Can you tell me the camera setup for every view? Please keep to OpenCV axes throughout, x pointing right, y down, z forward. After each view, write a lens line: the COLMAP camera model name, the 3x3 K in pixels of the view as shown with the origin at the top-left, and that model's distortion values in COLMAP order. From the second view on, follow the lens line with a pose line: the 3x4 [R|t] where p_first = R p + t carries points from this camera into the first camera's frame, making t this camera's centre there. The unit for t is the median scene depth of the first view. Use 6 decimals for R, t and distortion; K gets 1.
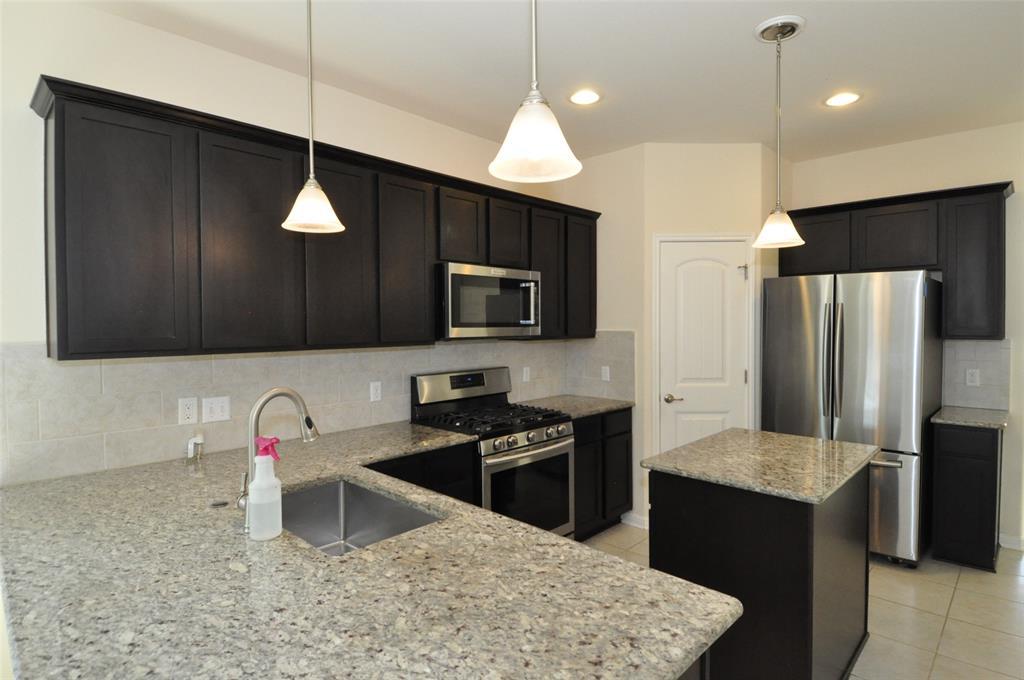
lens RADIAL K [[542.0, 0, 512.0], [0, 542.0, 340.0], [0, 0, 1]] dist [-0.024611, -0.000338]
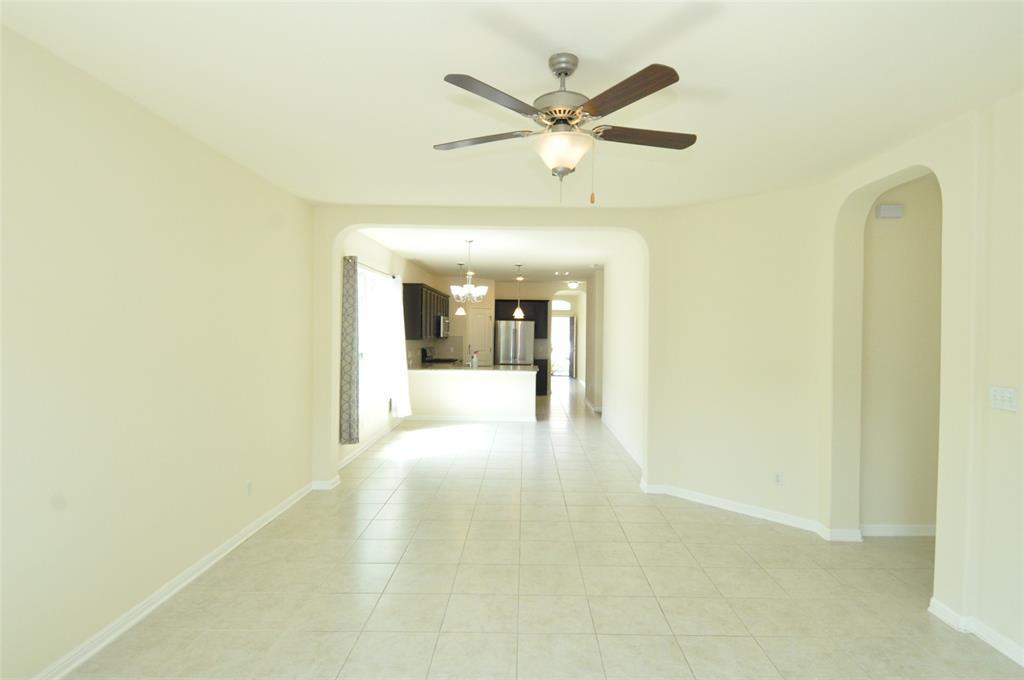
lens RADIAL K [[533.7, 0, 524.5], [0, 533.7, 334.3], [0, 0, 1]] dist [0.052722, -0.055320]
pose [[0.719456, 0.012496, 0.694426, -2.142114], [0.006582, 0.999671, -0.024809, 0.069696], [-0.694507, 0.022420, 0.719137, -1.902774]]
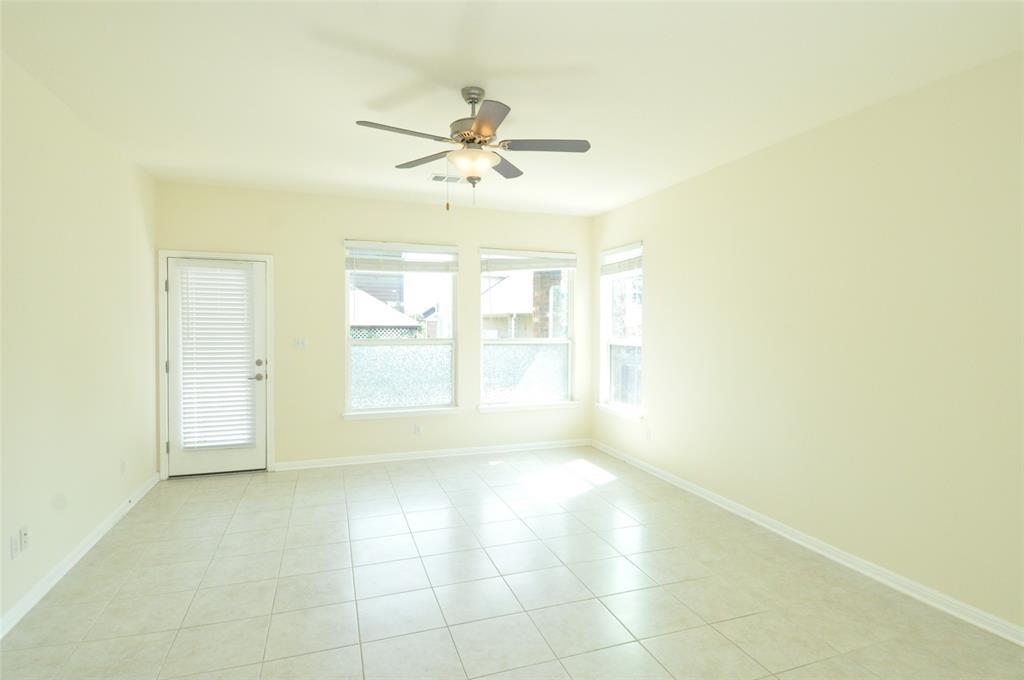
lens RADIAL K [[533.7, 0, 524.5], [0, 533.7, 334.3], [0, 0, 1]] dist [0.052722, -0.055320]
pose [[-0.436604, 0.026444, -0.899265, -0.704684], [-0.030800, 0.998543, 0.044318, 0.048847], [0.899126, 0.047047, -0.435153, -0.856406]]
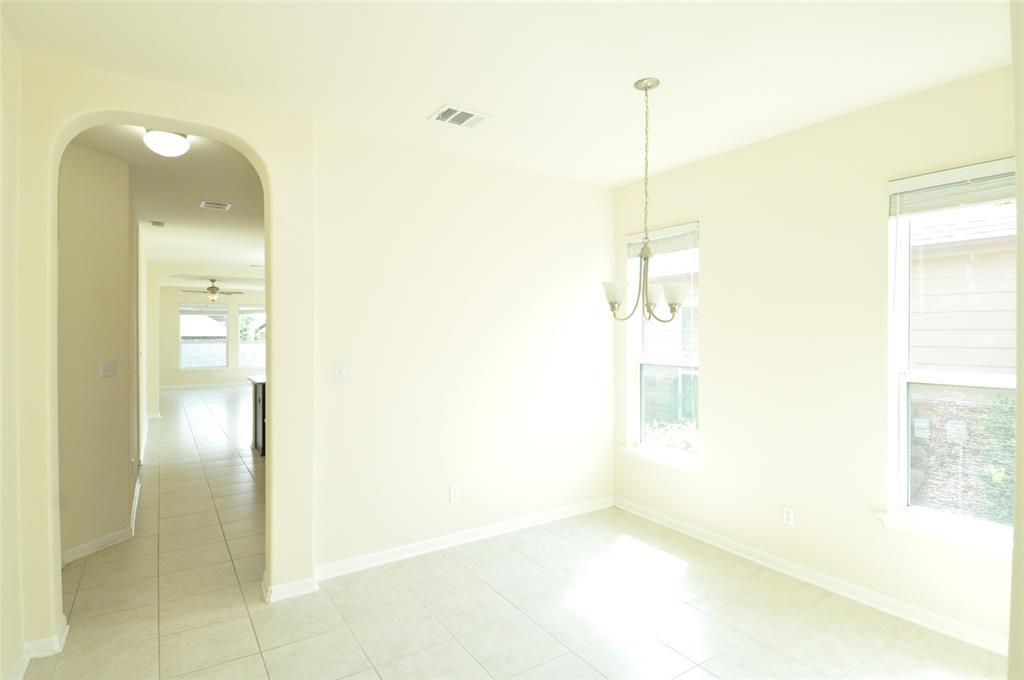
lens RADIAL K [[533.7, 0, 524.5], [0, 533.7, 334.3], [0, 0, 1]] dist [0.052722, -0.055320]
pose [[-0.209978, 0.010161, -0.977653, 2.030126], [-0.032764, 0.999311, 0.017423, -0.079787], [0.977157, 0.035690, -0.209500, 1.862350]]
